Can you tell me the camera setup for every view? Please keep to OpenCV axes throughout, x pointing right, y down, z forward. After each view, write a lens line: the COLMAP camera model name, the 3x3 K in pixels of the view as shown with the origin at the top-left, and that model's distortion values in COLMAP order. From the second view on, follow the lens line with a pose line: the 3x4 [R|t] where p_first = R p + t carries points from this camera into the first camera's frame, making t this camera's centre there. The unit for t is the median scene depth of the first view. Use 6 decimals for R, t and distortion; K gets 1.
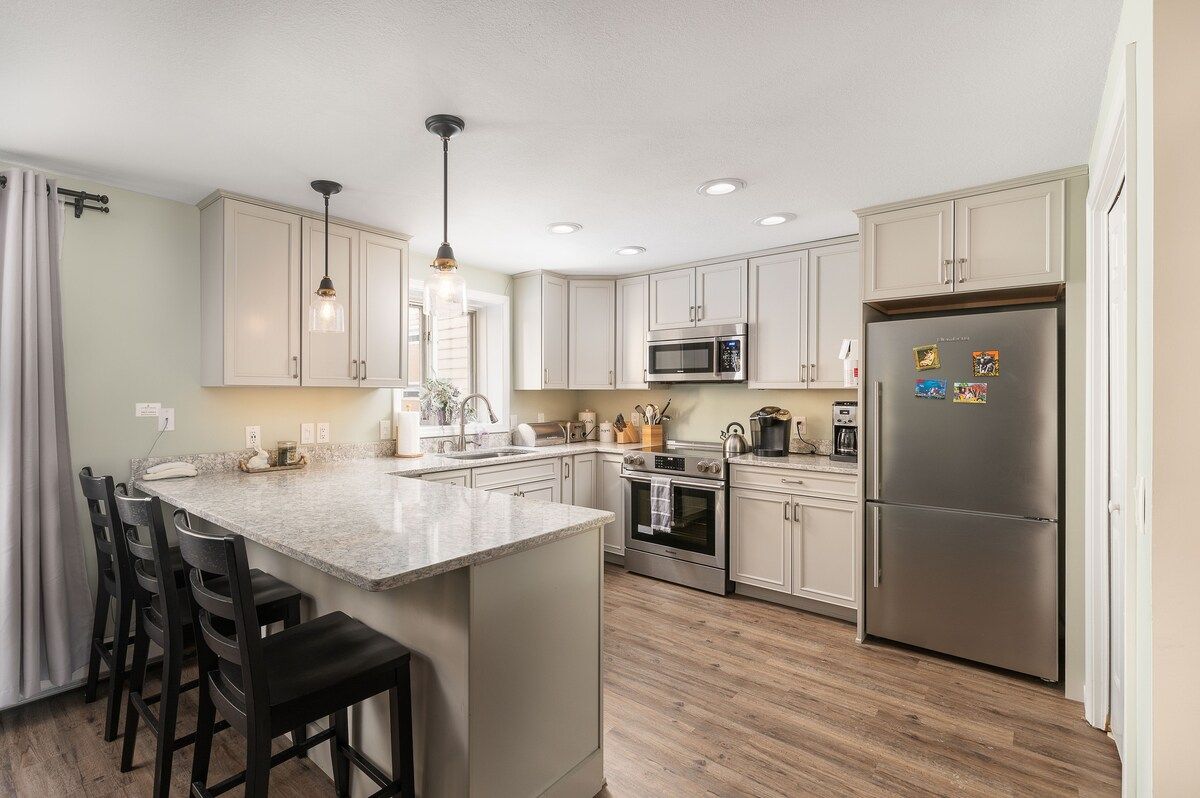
lens RADIAL K [[551.3, 0, 595.7], [0, 551.3, 397.1], [0, 0, 1]] dist [-0.011178, 0.000242]
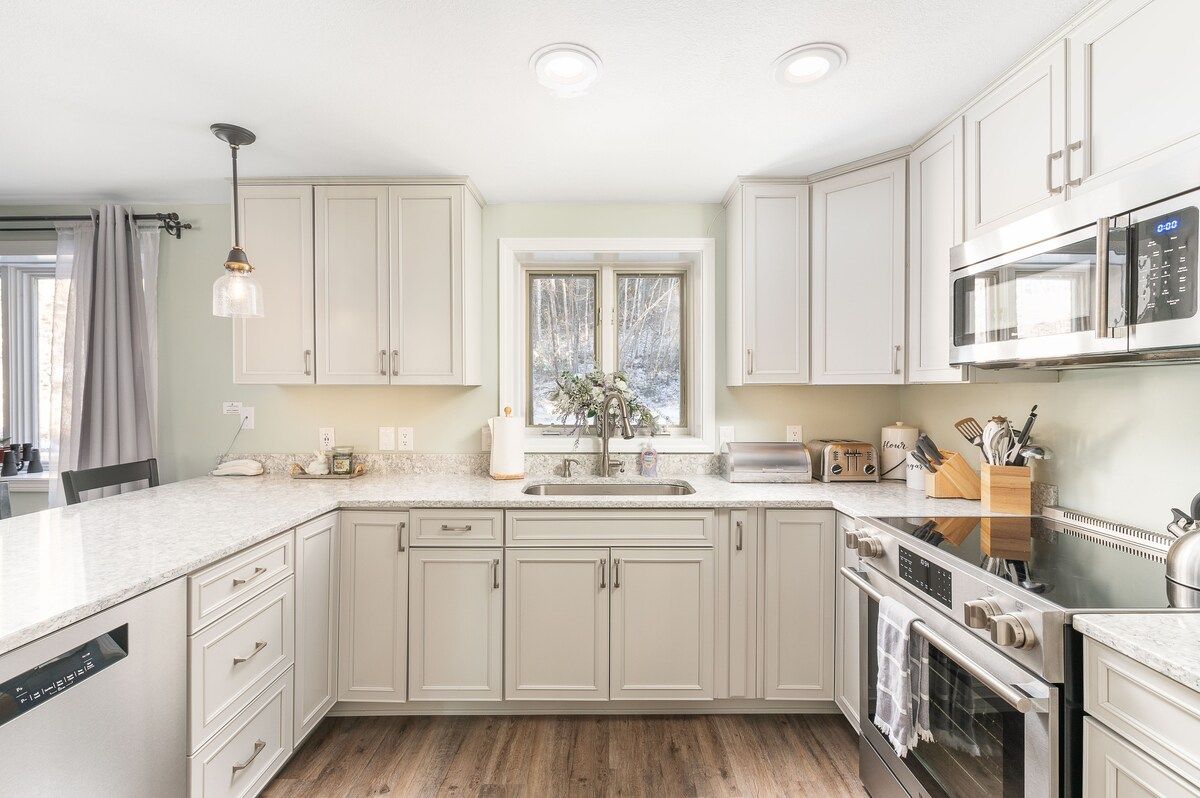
lens RADIAL K [[551.3, 0, 598.2], [0, 551.3, 395.5], [0, 0, 1]] dist [-0.011178, 0.000242]
pose [[0.618034, 0.006270, -0.786126, 0.295378], [-0.003087, 0.999980, 0.005548, -0.006216], [0.786145, -0.001002, 0.618041, 0.589110]]
